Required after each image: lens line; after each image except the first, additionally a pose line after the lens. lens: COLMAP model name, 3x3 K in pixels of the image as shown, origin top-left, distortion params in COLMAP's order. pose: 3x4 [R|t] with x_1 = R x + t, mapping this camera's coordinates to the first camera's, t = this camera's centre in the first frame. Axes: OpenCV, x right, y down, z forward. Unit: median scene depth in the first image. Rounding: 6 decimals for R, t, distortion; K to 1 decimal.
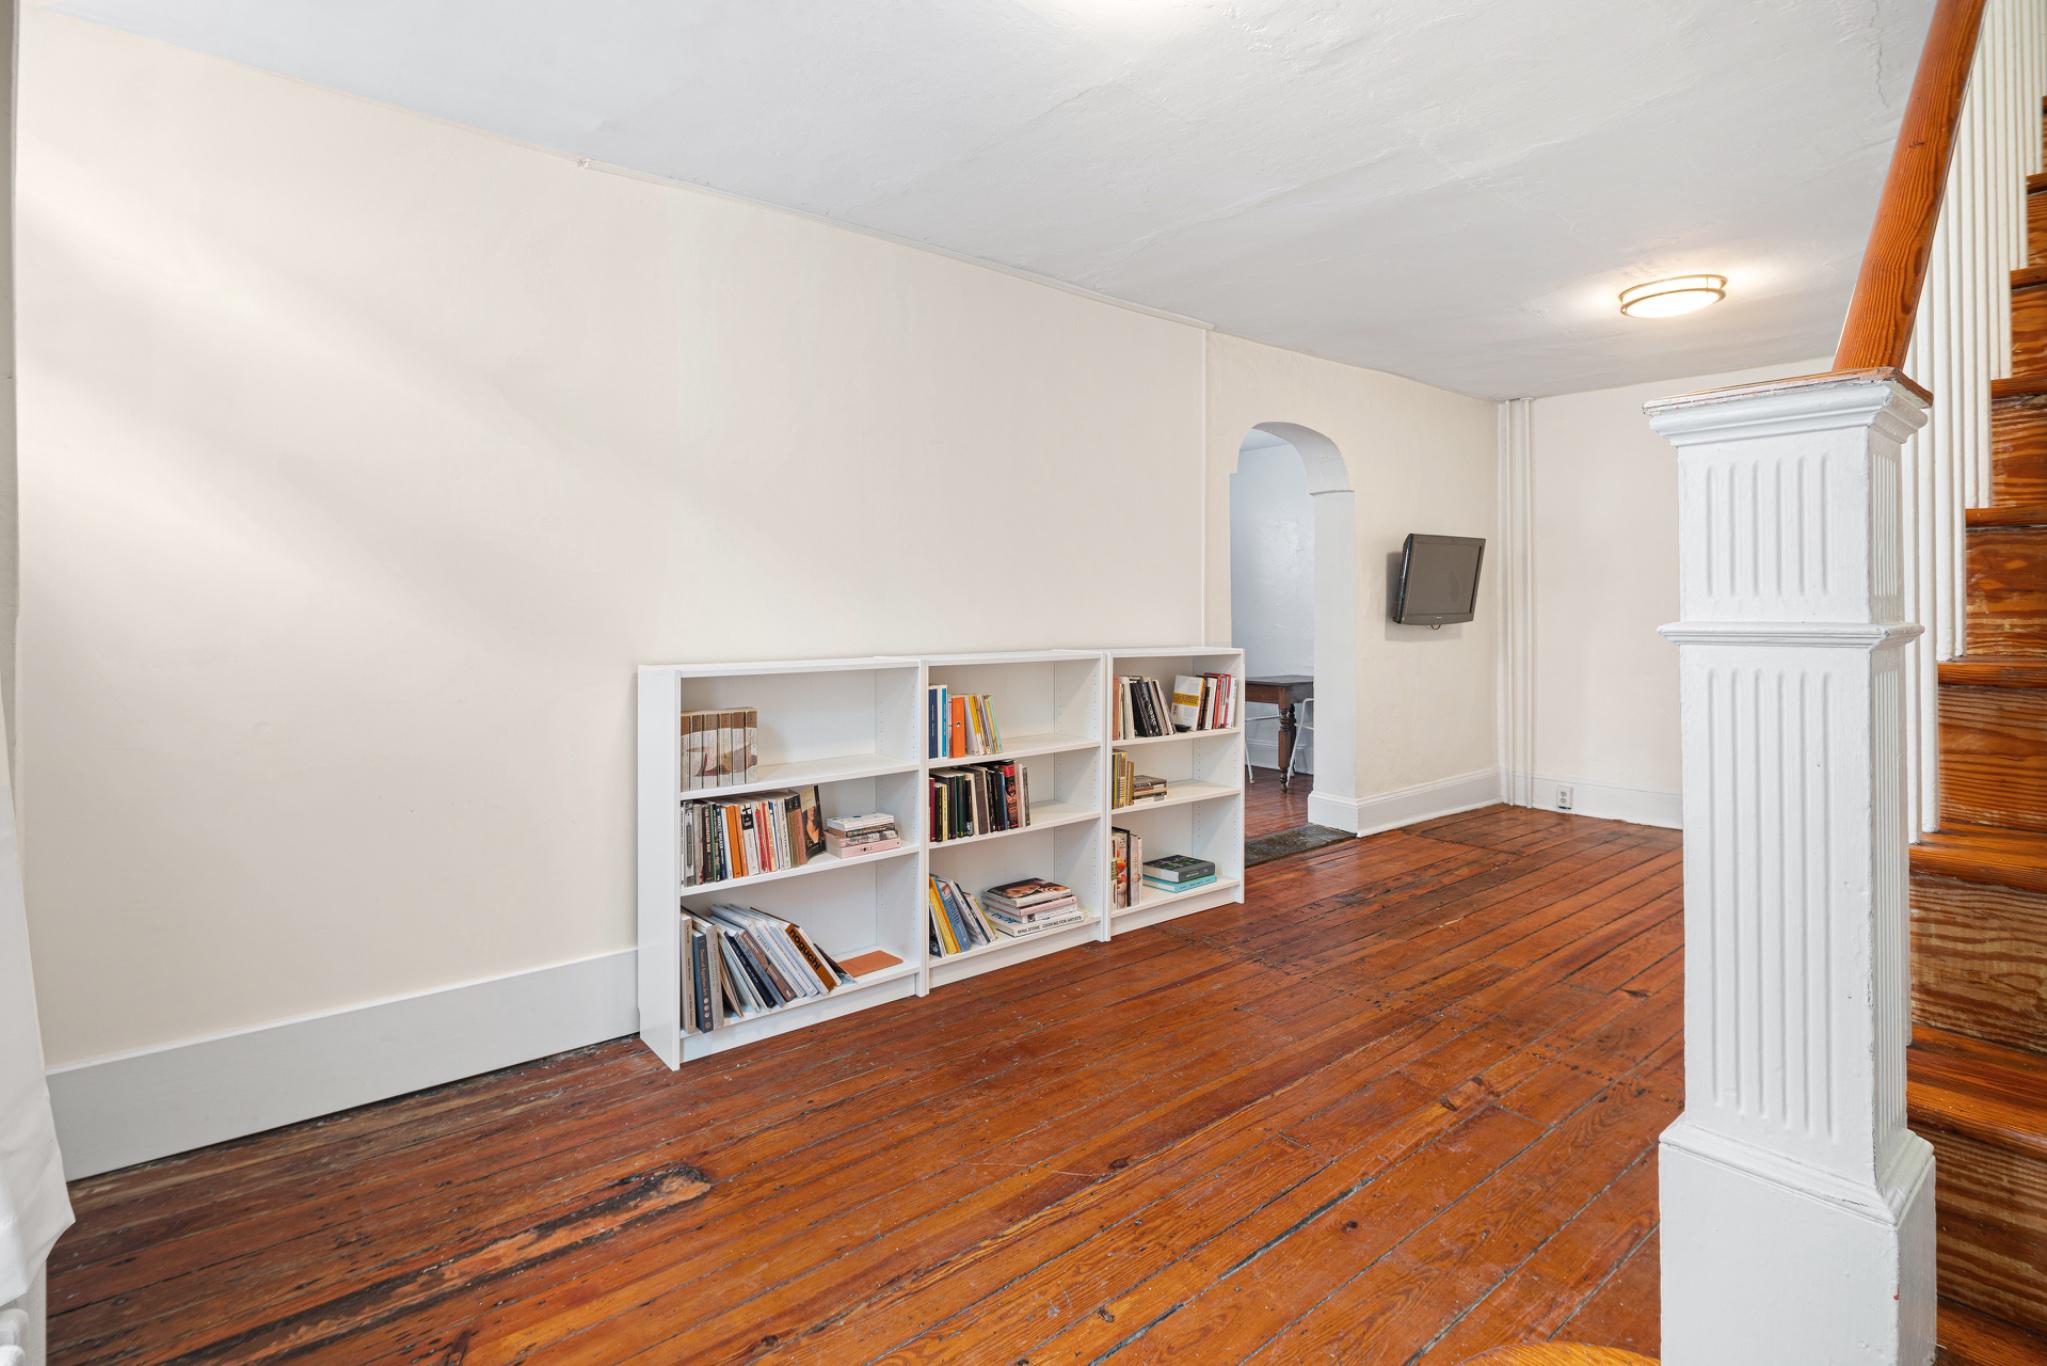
lens RADIAL K [[1009.8, 0, 1022.3], [0, 1009.8, 605.7], [0, 0, 1]] dist [0.000652, -0.000393]
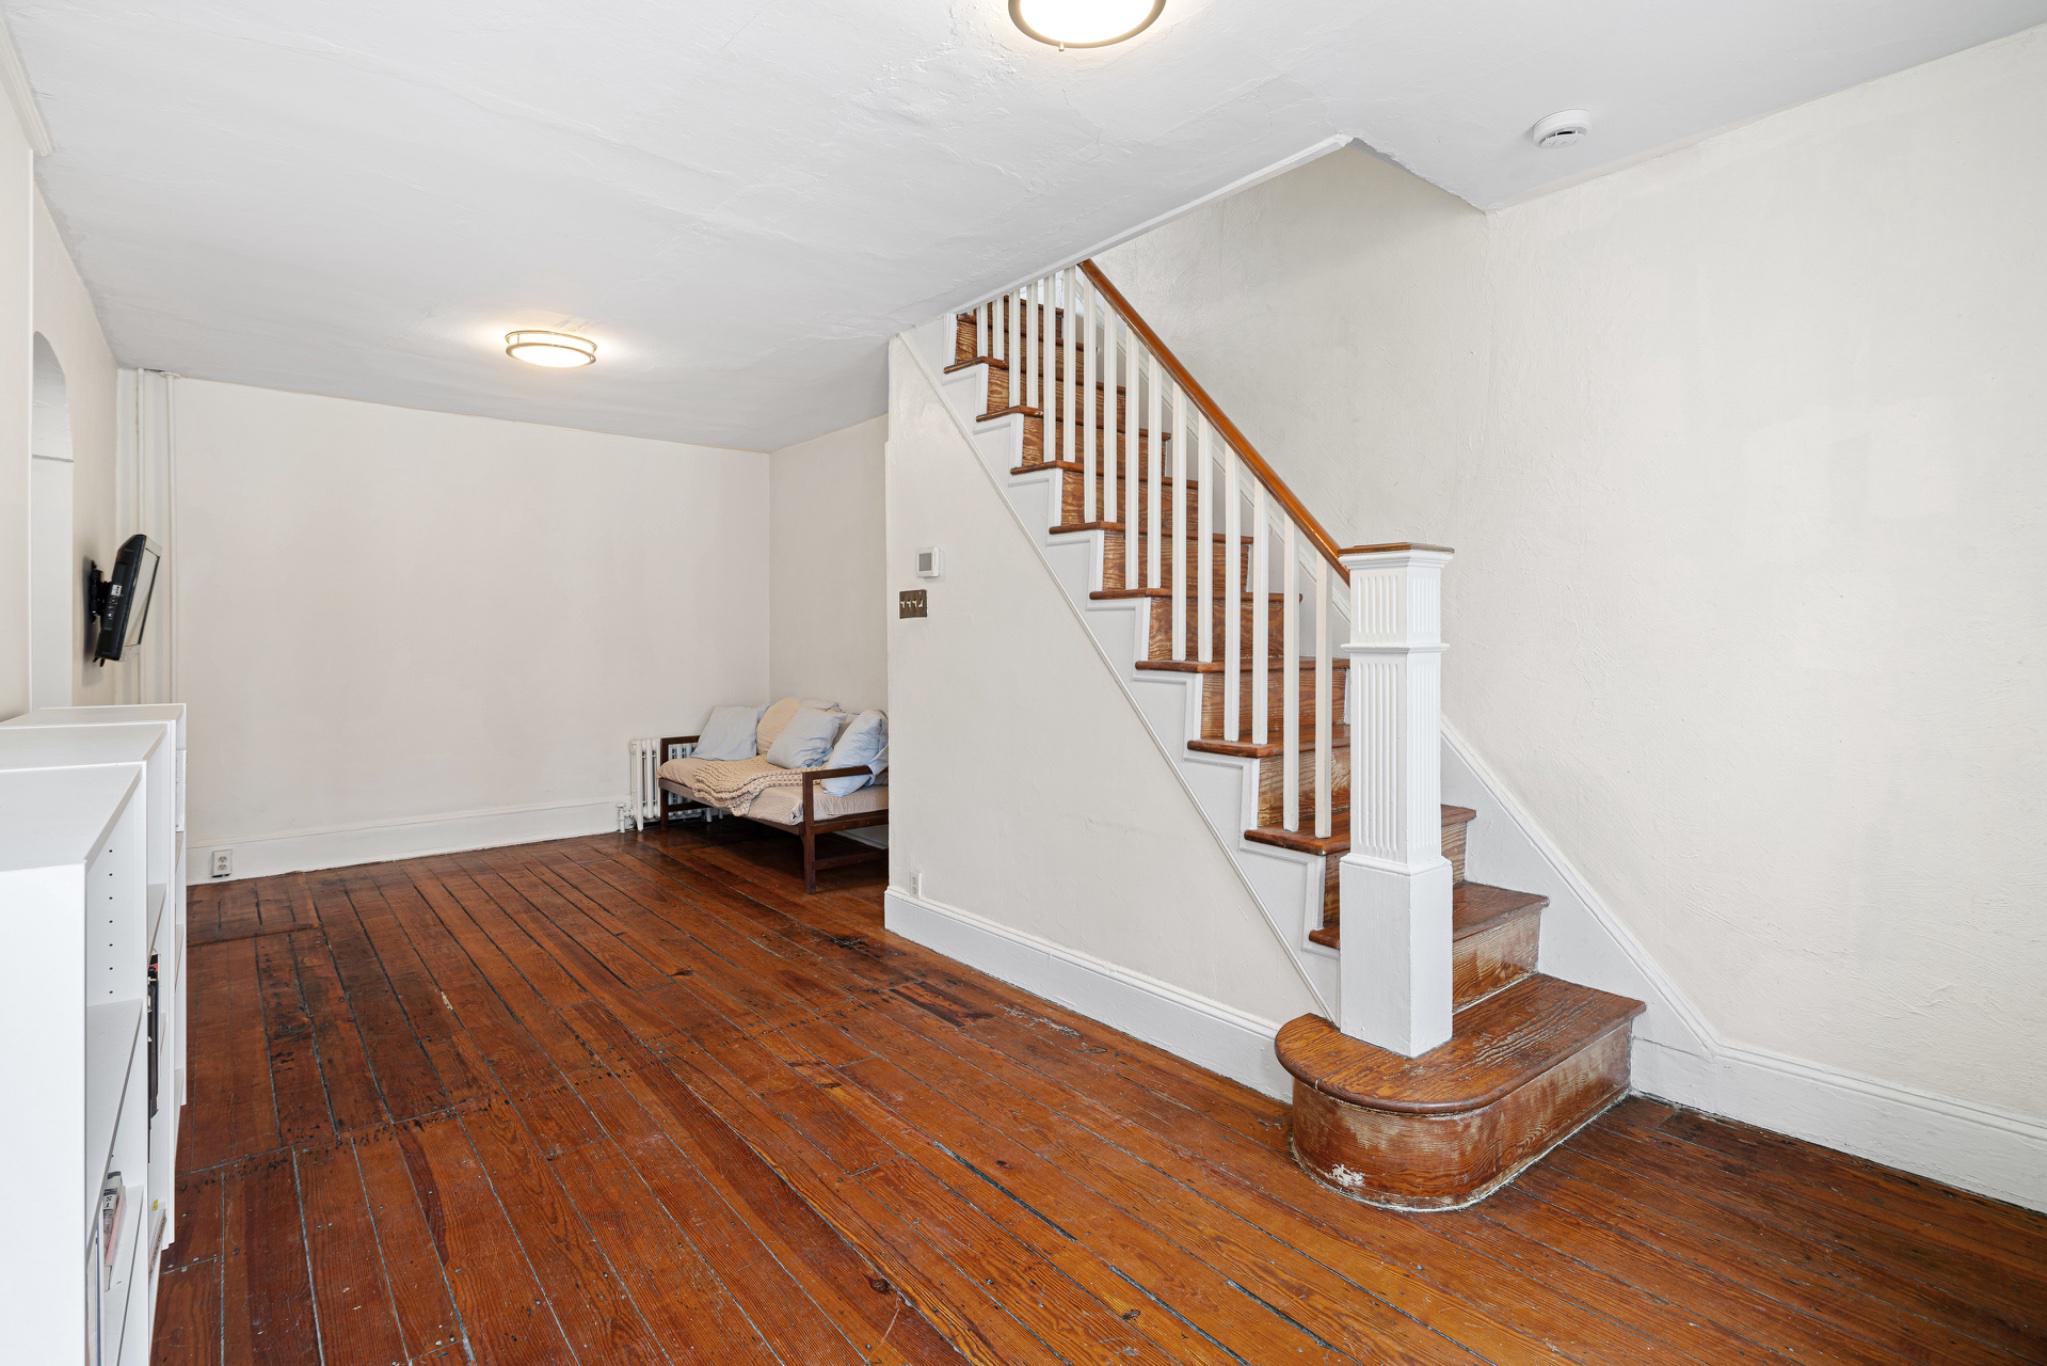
lens RADIAL K [[993.4, 0, 1019.7], [0, 993.4, 596.2], [0, 0, 1]] dist [0.000404, -0.001283]
pose [[0.013087, 0.037542, 0.999209, -0.622480], [0.000477, 0.999295, -0.037551, -0.002521], [-0.999914, 0.000968, 0.013060, 0.701677]]
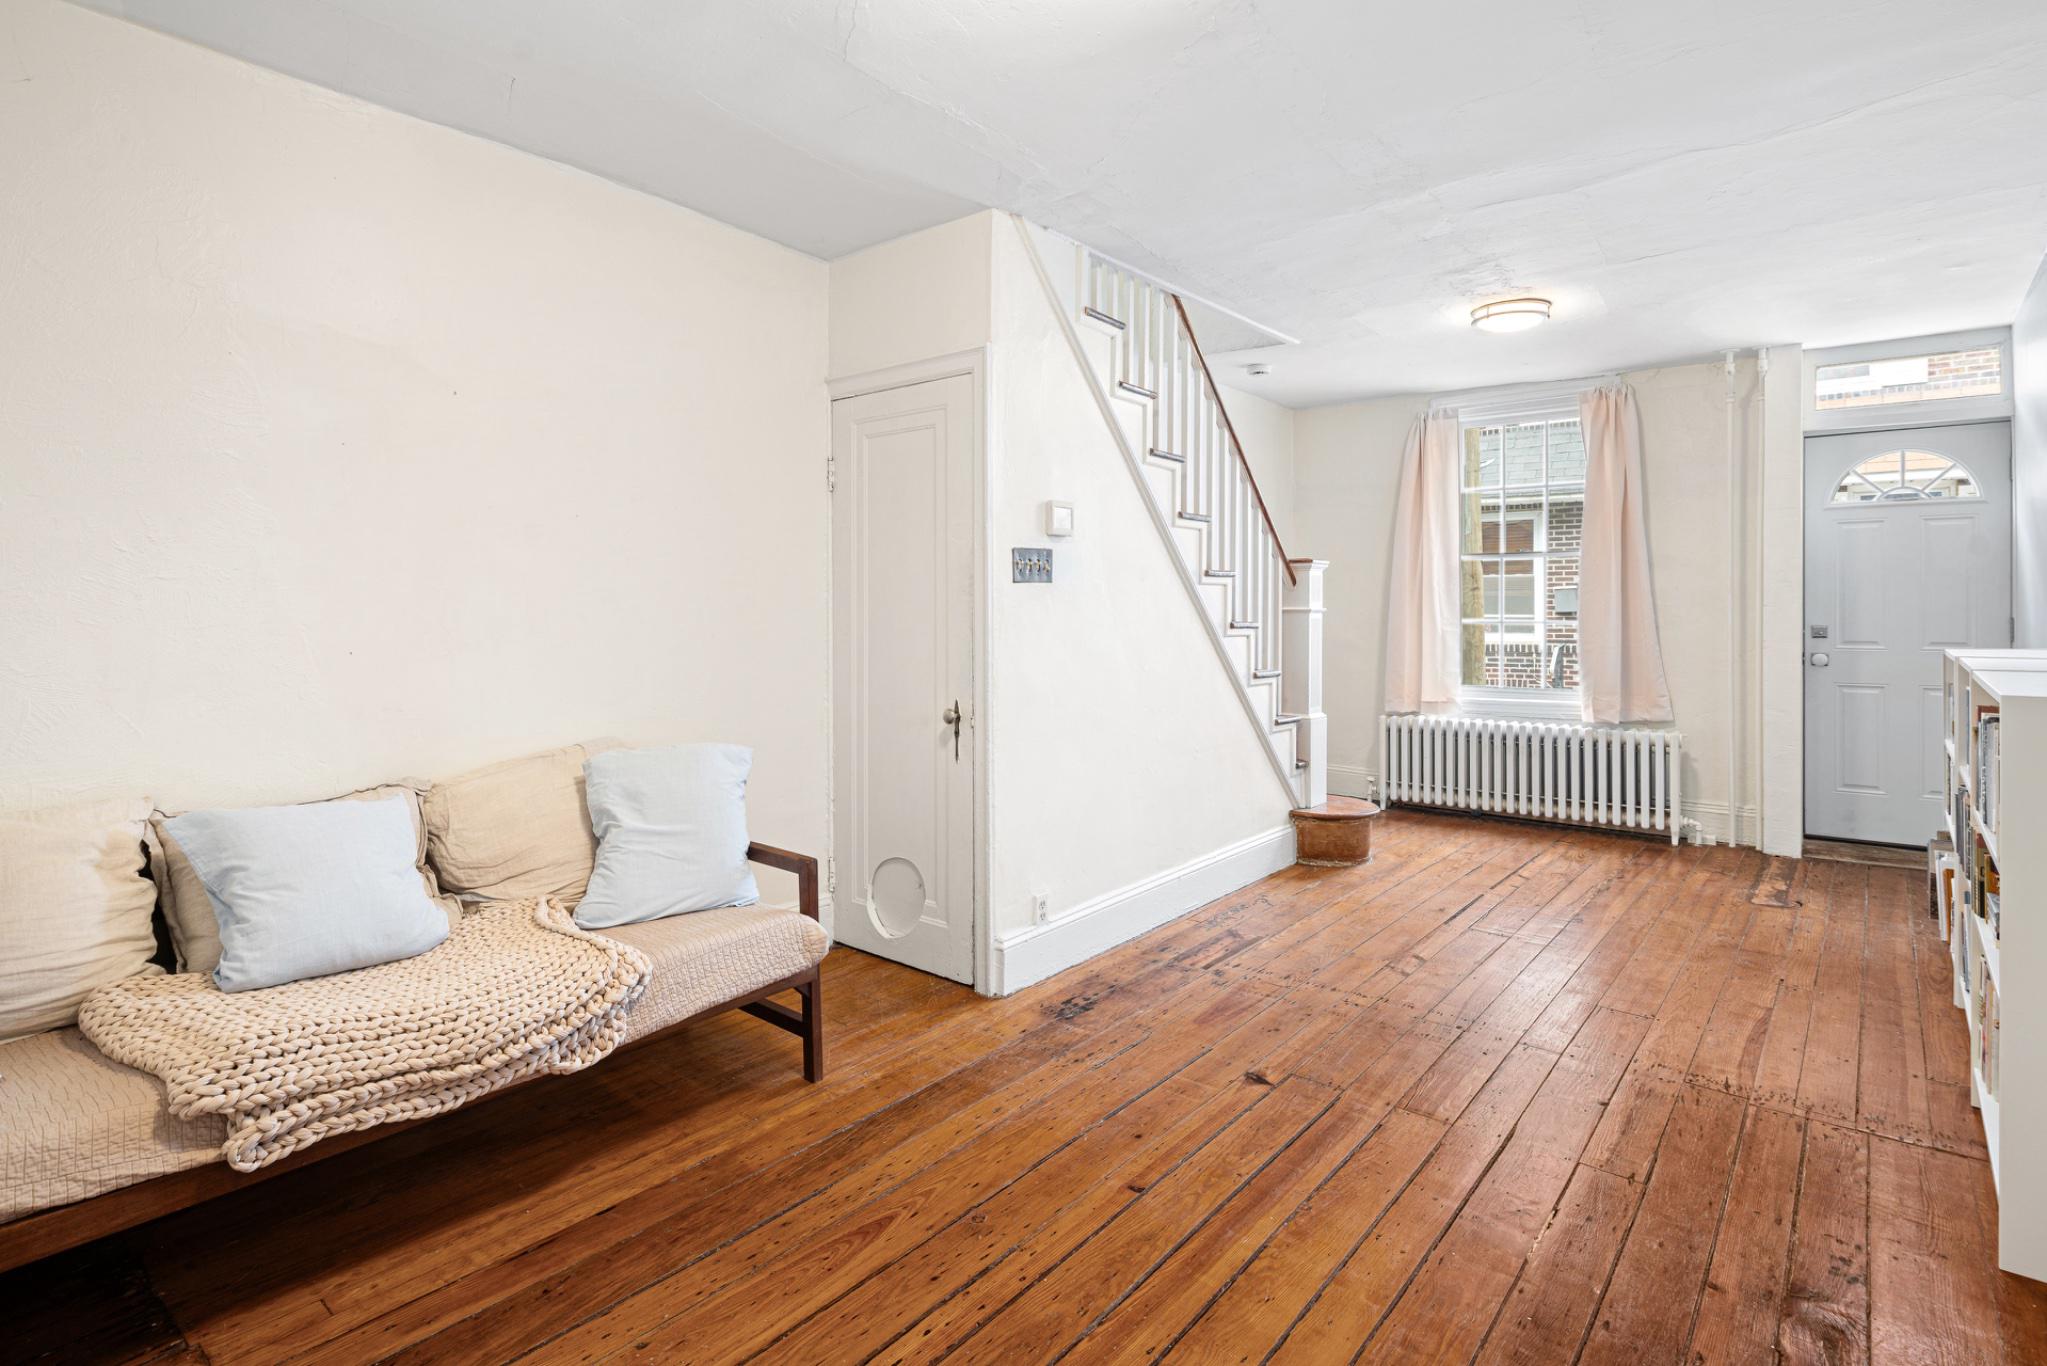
lens RADIAL K [[993.4, 0, 1019.7], [0, 993.4, 596.2], [0, 0, 1]] dist [0.000404, -0.001283]
pose [[-0.985843, 0.001852, -0.167662, 1.086808], [0.003155, 0.999967, -0.007505, -0.001495], [0.167643, -0.007928, -0.985816, 2.057004]]
